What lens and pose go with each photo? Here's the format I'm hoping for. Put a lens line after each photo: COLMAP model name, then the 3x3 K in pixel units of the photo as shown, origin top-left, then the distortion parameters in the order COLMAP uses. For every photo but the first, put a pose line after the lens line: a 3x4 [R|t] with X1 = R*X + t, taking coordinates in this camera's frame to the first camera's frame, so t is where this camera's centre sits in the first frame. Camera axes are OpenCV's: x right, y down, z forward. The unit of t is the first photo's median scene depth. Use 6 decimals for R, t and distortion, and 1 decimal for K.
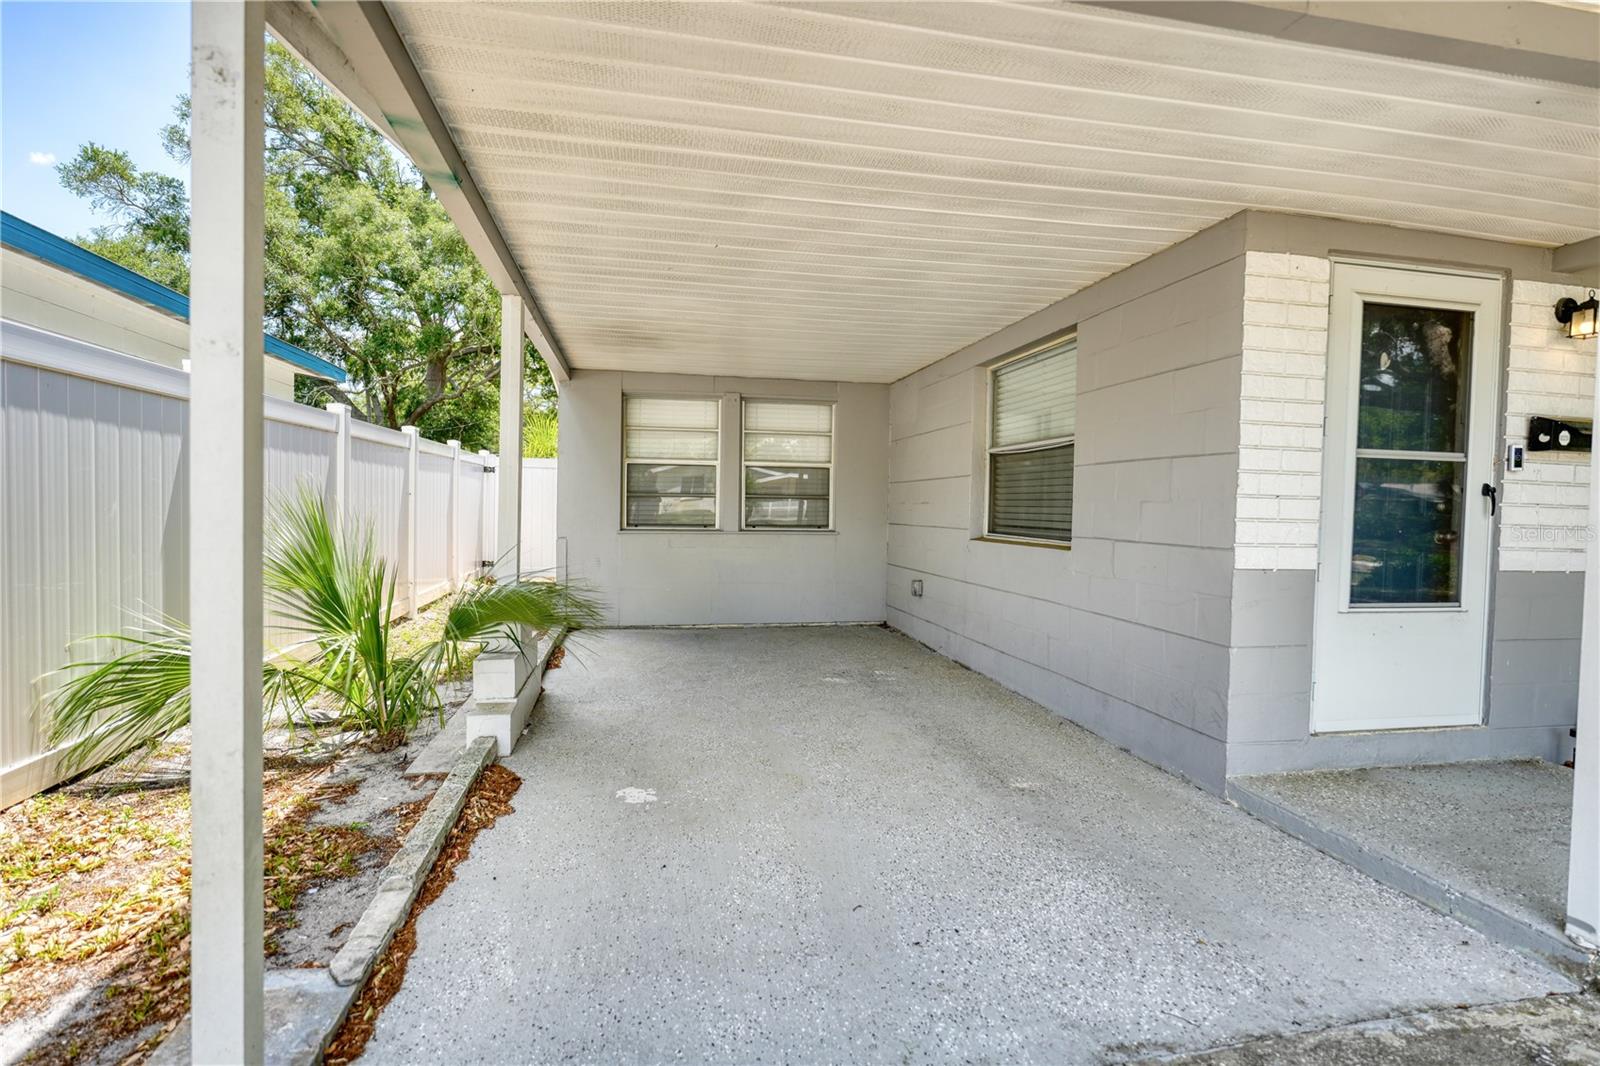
lens RADIAL K [[761.8, 0, 800.0], [0, 761.8, 525.4], [0, 0, 1]] dist [0.005379, 0.001040]
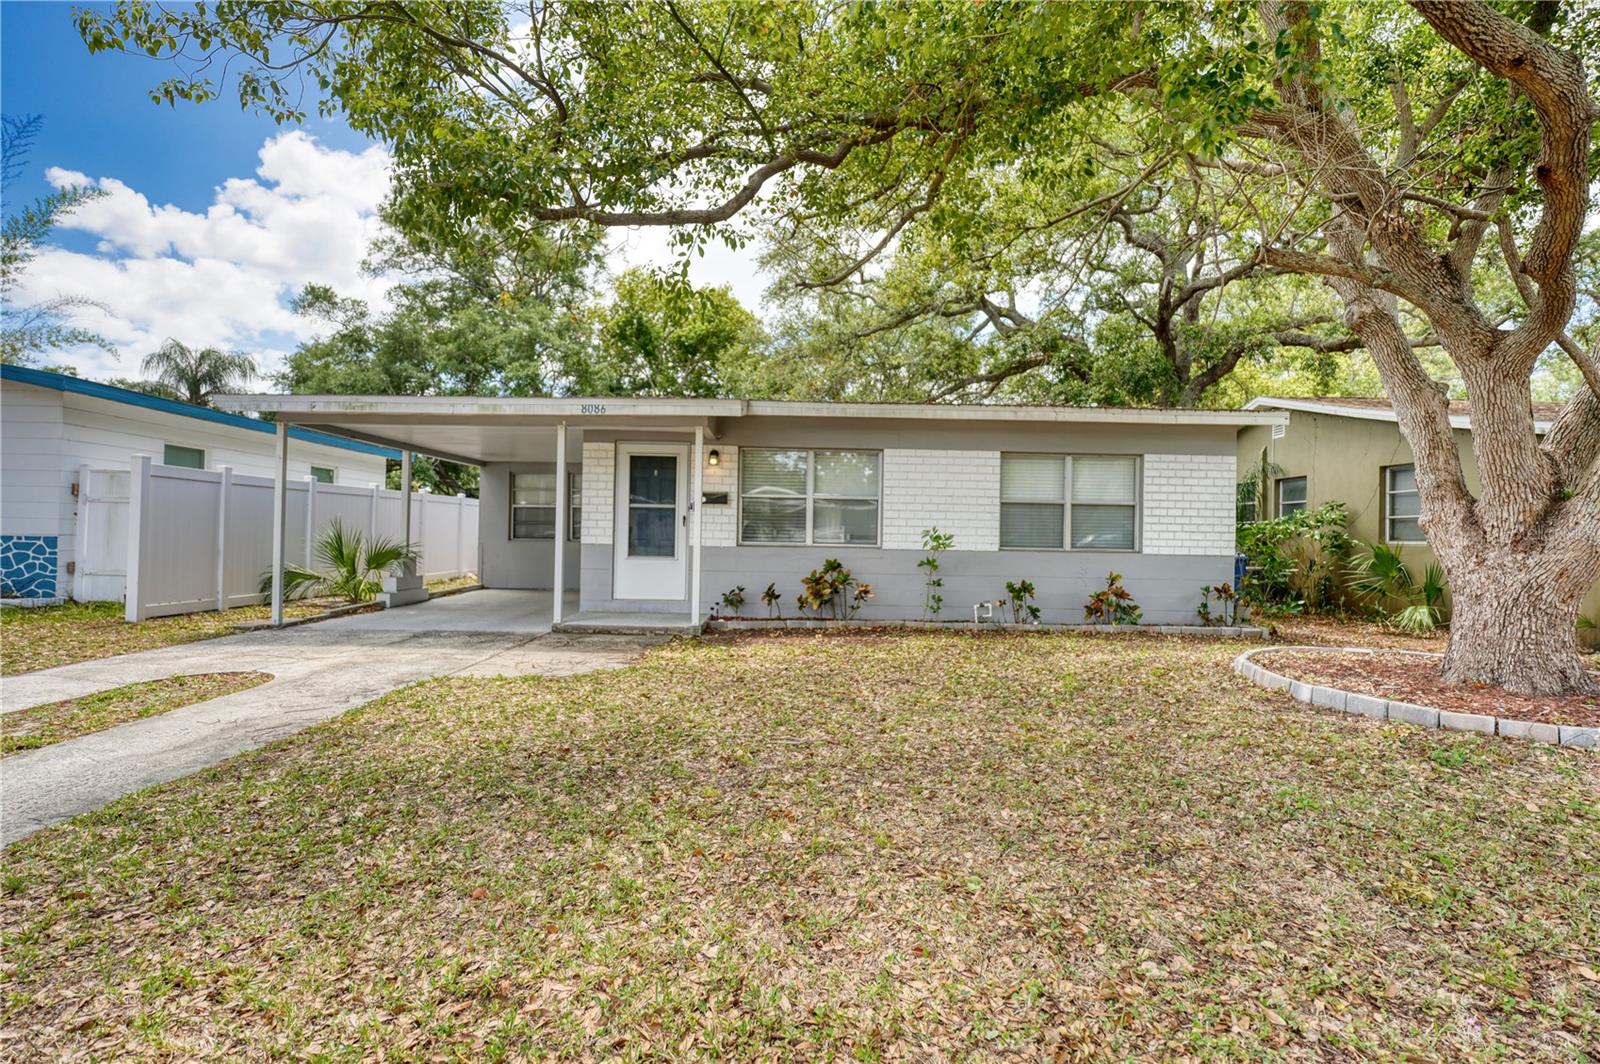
lens RADIAL K [[761.8, 0, 796.5], [0, 761.8, 536.3], [0, 0, 1]] dist [0.005379, 0.001040]
pose [[0.982762, 0.000628, -0.184874, 0.911536], [-0.006245, 0.999536, -0.029803, 0.052896], [0.184769, 0.030444, 0.982310, -0.861014]]
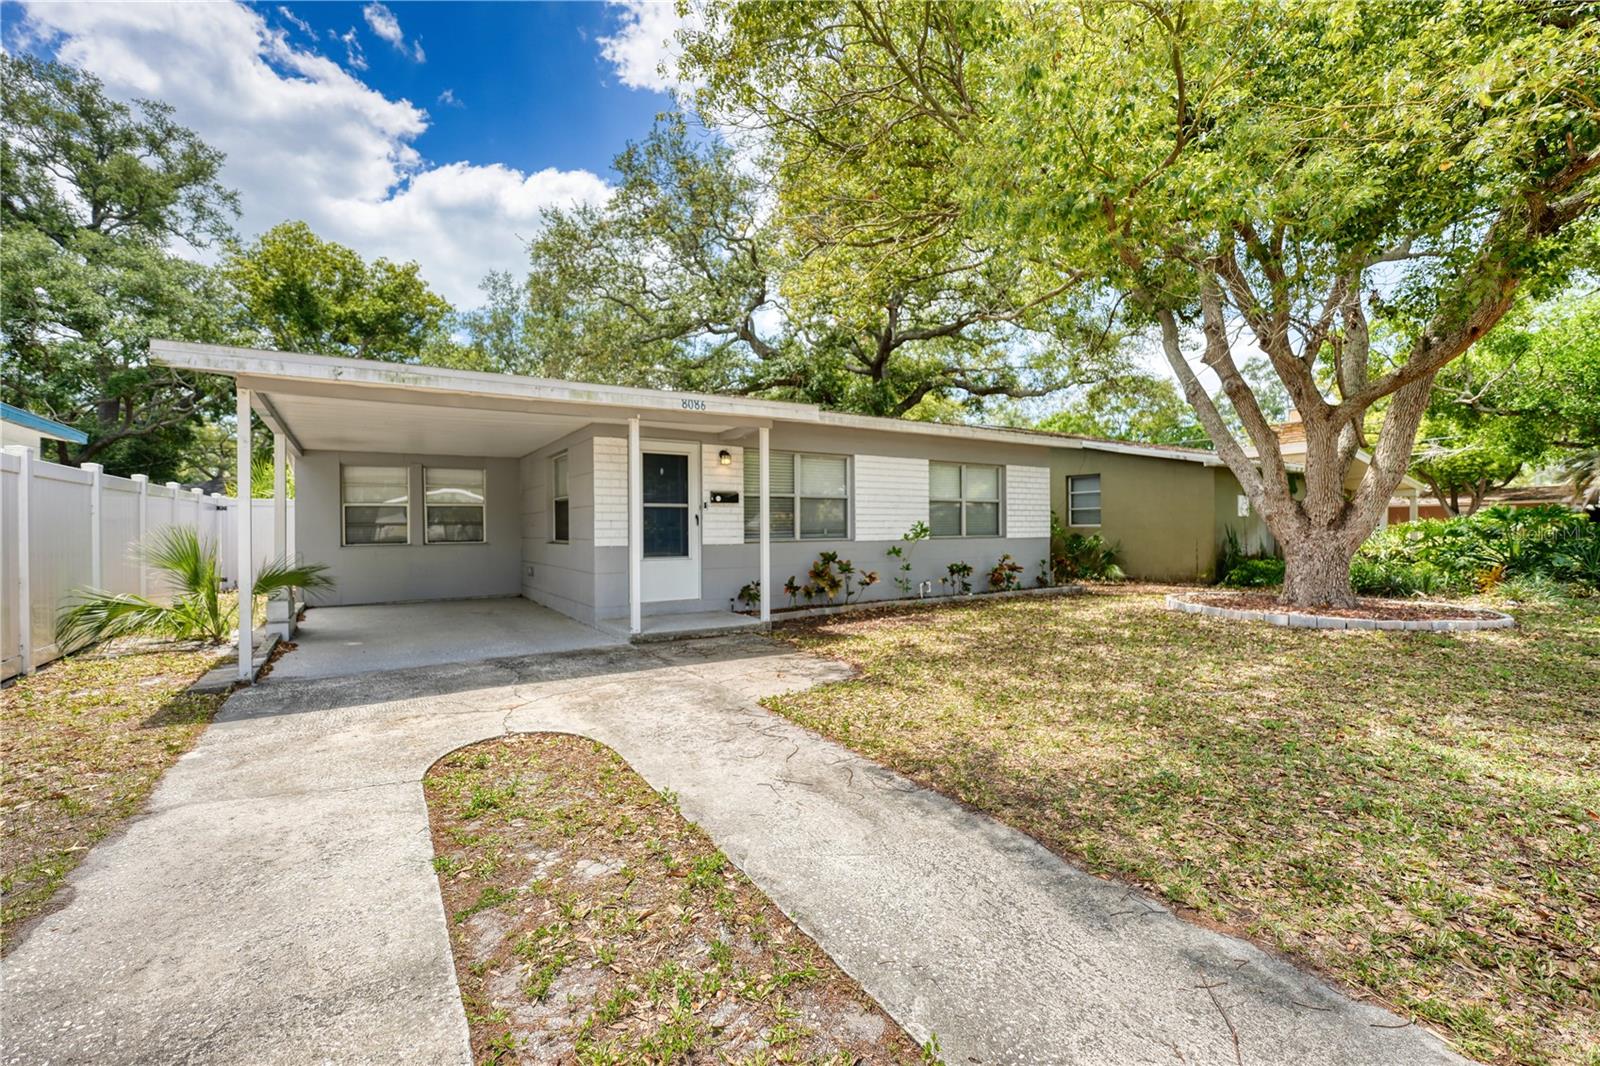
lens RADIAL K [[673.8, 0, 803.3], [0, 673.8, 534.9], [0, 0, 1]] dist [-0.000306, -0.000327]
pose [[0.930065, -0.028135, 0.366317, 0.166956], [0.033803, 0.999387, -0.009065, 0.029465], [-0.365838, 0.020813, 0.930446, -0.746670]]
